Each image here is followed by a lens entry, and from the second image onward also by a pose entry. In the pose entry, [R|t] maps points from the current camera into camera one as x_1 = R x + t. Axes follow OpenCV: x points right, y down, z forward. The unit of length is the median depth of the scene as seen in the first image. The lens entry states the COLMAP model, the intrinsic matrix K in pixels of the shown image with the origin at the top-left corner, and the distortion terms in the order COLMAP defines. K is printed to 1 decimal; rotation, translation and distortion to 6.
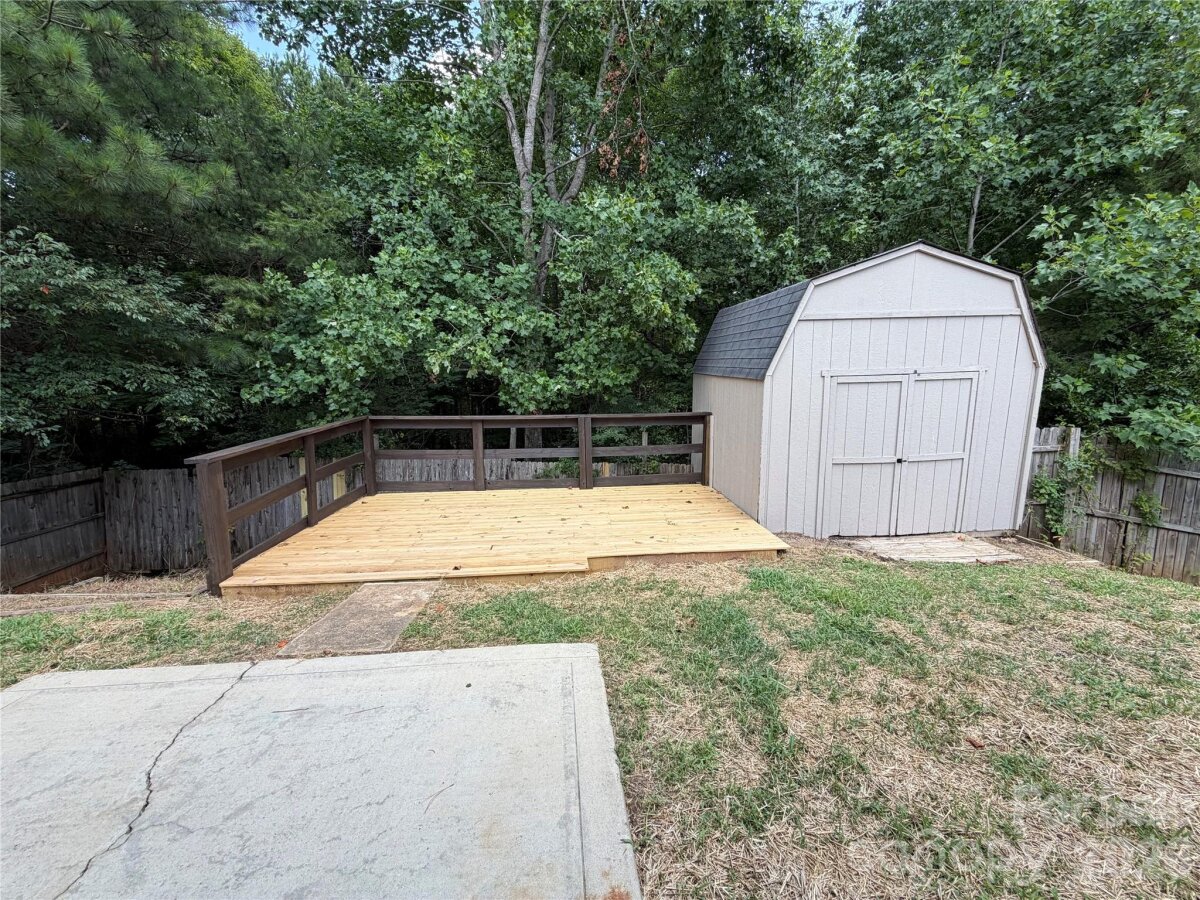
lens RADIAL K [[476.1, 0, 597.1], [0, 476.1, 453.0], [0, 0, 1]] dist [0.000190, 0.000016]
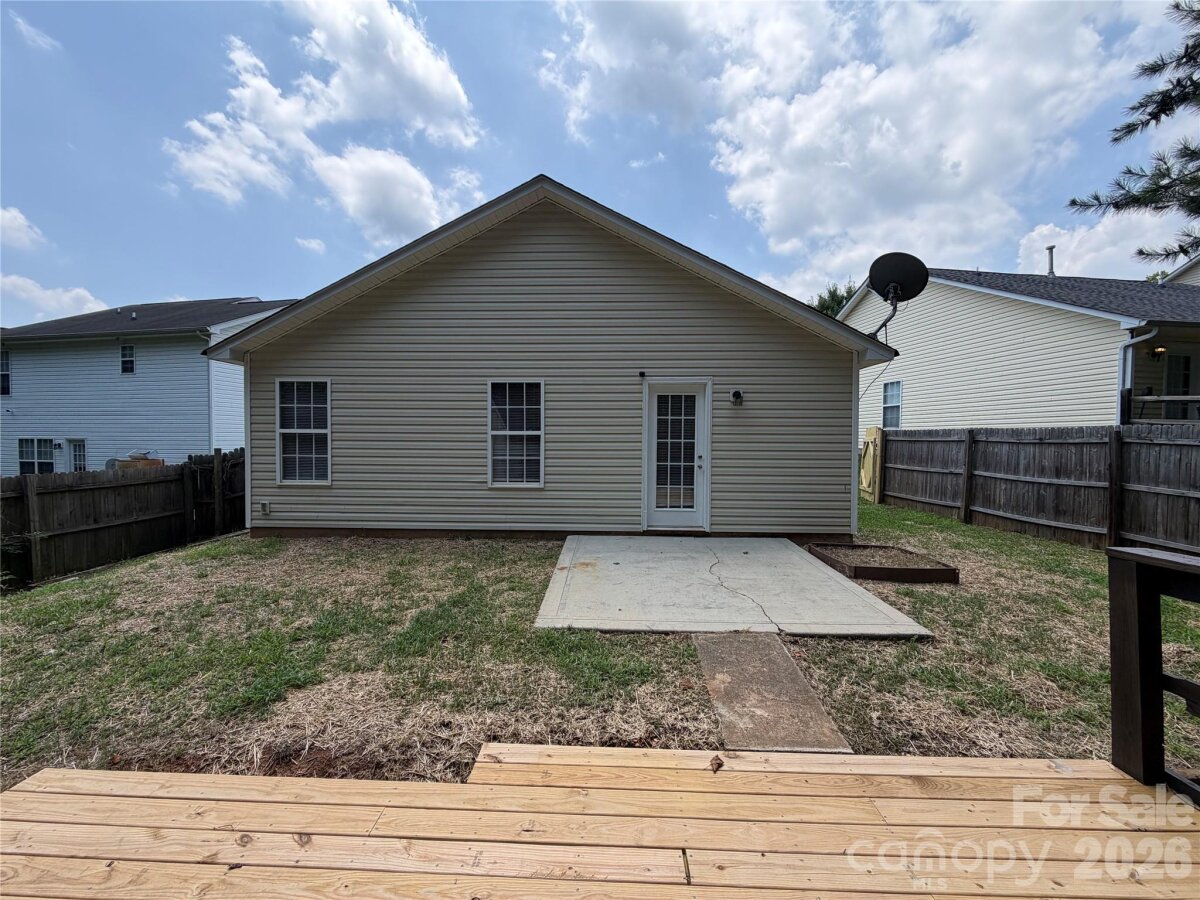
lens RADIAL K [[476.1, 0, 597.1], [0, 476.1, 453.0], [0, 0, 1]] dist [0.000190, 0.000016]
pose [[-0.994039, 0.001413, 0.109013, -0.342313], [0.021882, 0.982153, 0.186804, -0.337209], [-0.106803, 0.188076, -0.976330, 2.330500]]
